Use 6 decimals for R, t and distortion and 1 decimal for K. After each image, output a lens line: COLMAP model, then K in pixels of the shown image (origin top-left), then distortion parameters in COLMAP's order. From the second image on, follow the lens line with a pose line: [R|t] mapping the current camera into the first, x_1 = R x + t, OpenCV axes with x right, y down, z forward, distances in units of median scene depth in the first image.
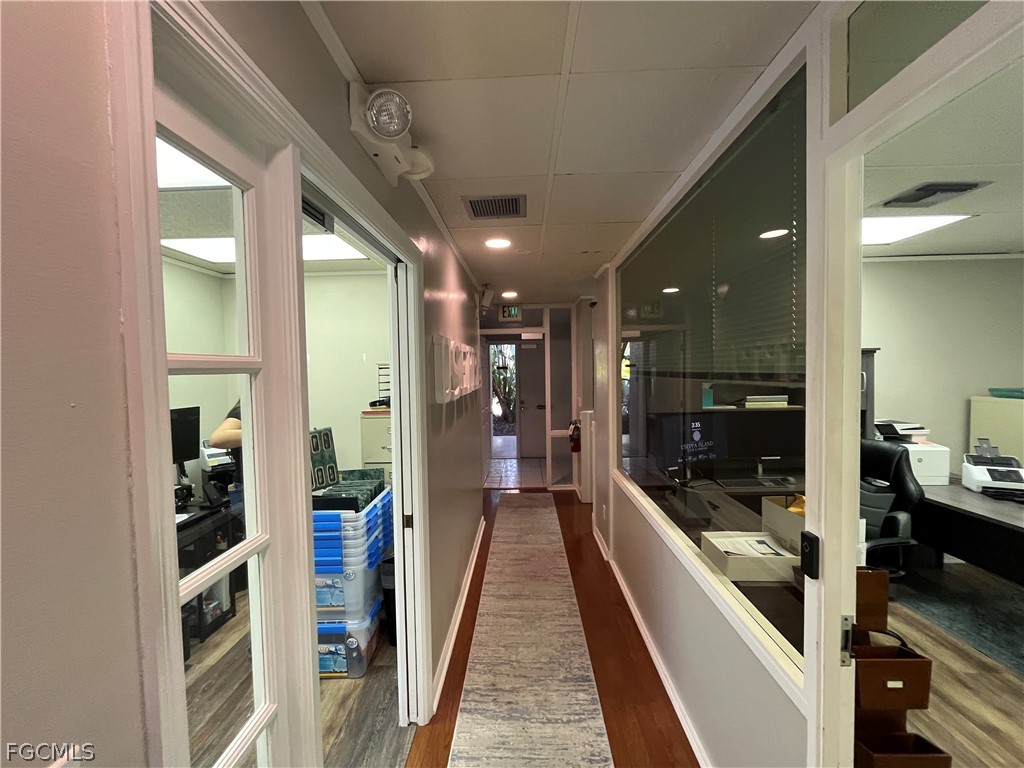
lens RADIAL K [[426.1, 0, 512.0], [0, 426.1, 384.0], [0, 0, 1]] dist [-0.000618, -0.000021]
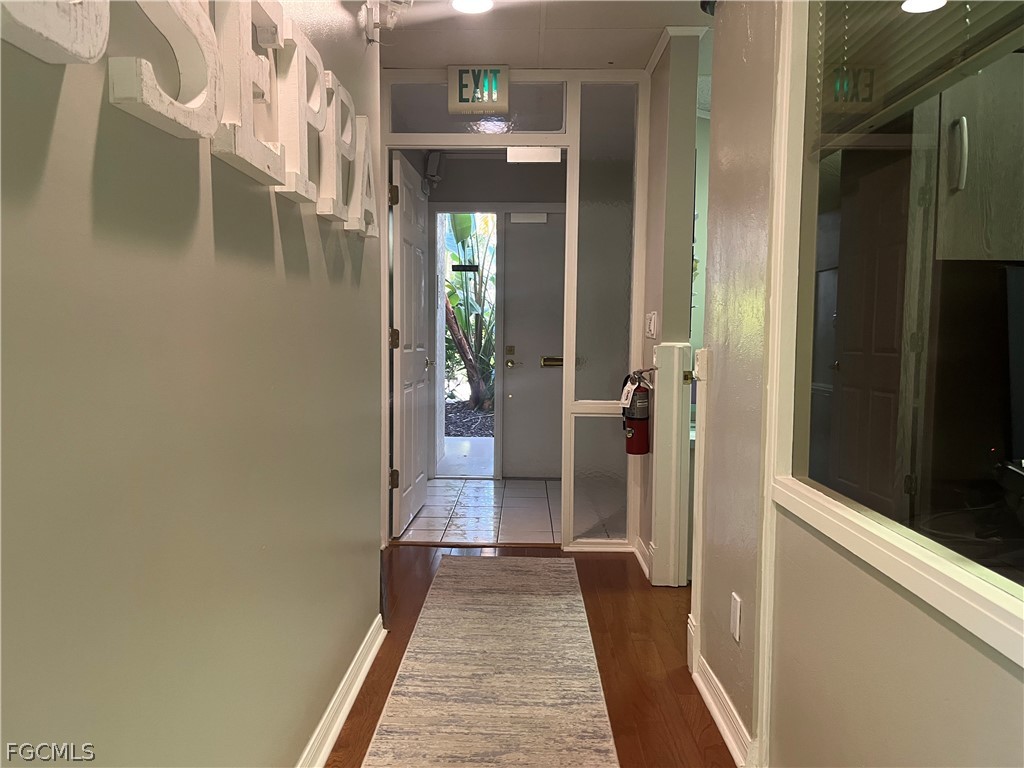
lens RADIAL K [[776.6, 0, 512.0], [0, 776.6, 384.0], [0, 0, 1]] dist [0.111642, -0.000032]
pose [[0.999581, 0.027030, 0.010365, 0.025580], [-0.027199, 0.999494, 0.016513, 0.085268], [-0.009914, -0.016788, 0.999810, 0.285533]]
